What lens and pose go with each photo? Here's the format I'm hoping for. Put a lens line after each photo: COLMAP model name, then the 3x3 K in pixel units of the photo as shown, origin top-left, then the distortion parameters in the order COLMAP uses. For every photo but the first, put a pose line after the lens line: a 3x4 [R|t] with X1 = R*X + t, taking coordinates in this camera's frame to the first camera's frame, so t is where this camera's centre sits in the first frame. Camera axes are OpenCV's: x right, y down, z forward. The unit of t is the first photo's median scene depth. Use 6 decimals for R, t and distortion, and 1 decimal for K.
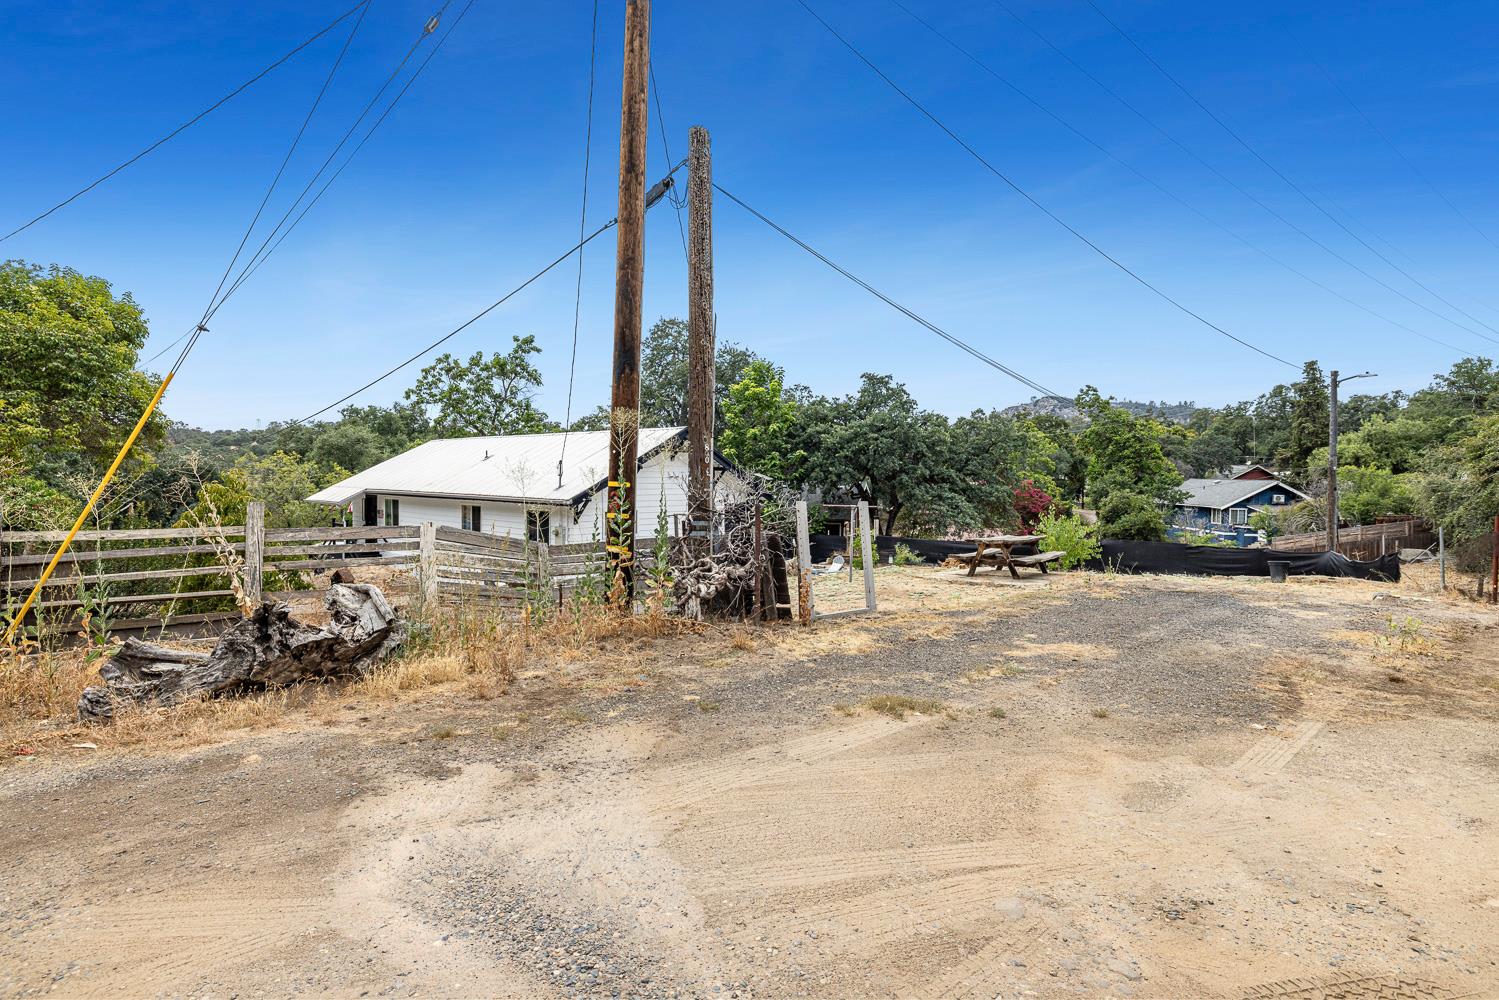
lens RADIAL K [[700.3, 0, 741.9], [0, 700.3, 504.3], [0, 0, 1]] dist [-0.003547, -0.000143]
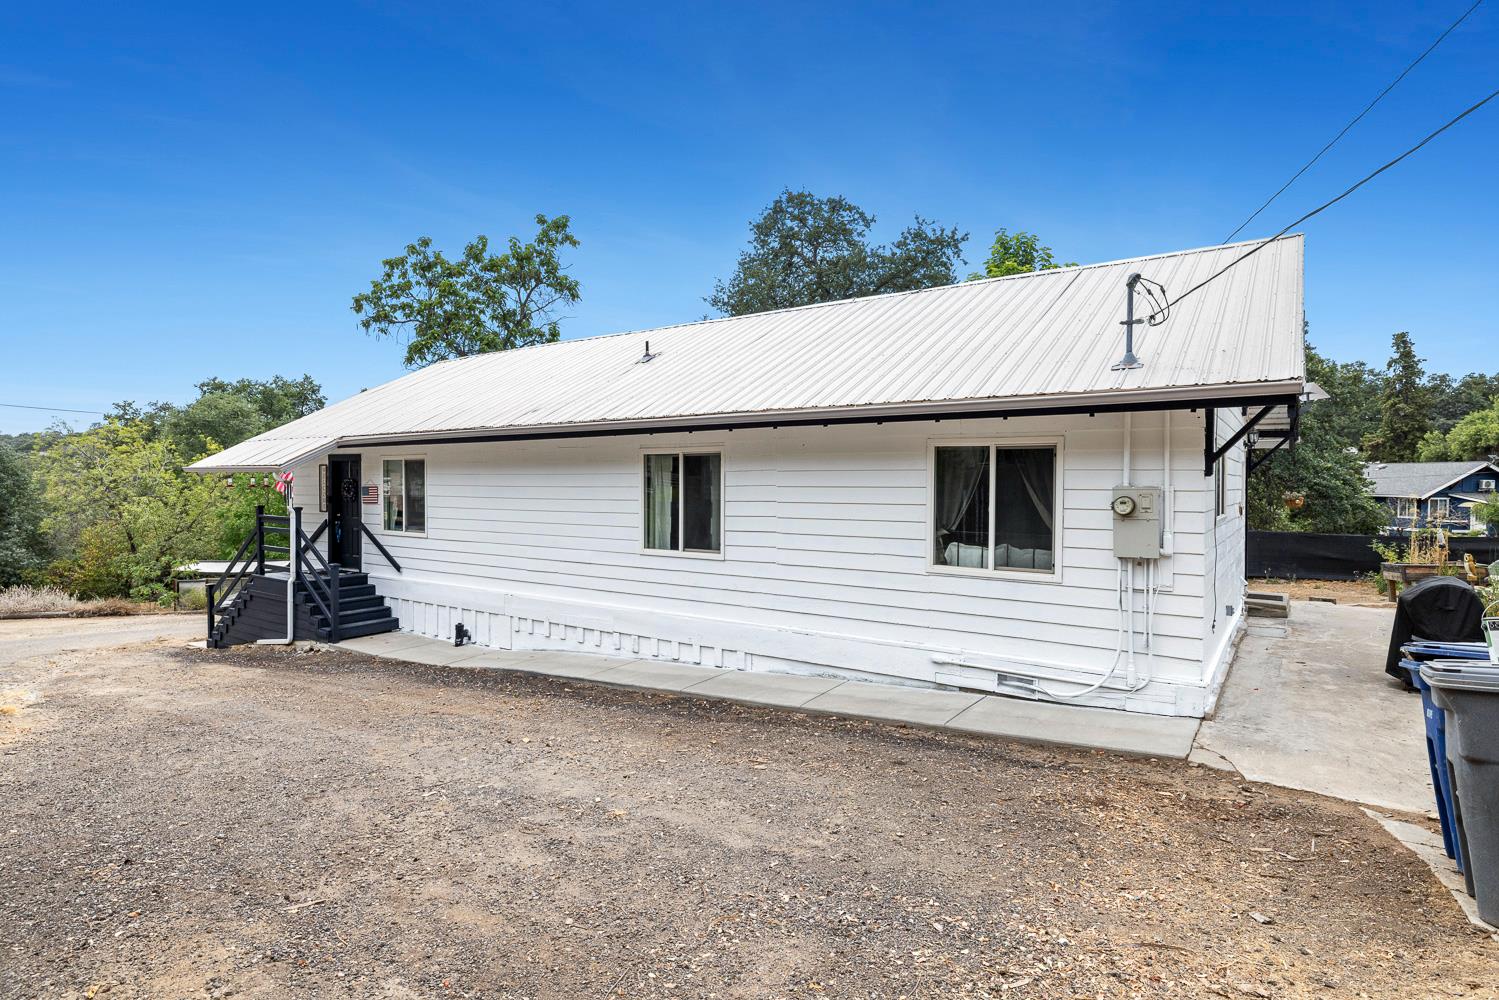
lens RADIAL K [[794.7, 0, 762.9], [0, 794.7, 500.2], [0, 0, 1]] dist [-0.002830, 0.001227]
pose [[0.994098, -0.010817, 0.107945, -0.208008], [0.012524, 0.999807, -0.015149, 0.018423], [-0.107760, 0.016412, 0.994041, 0.300479]]
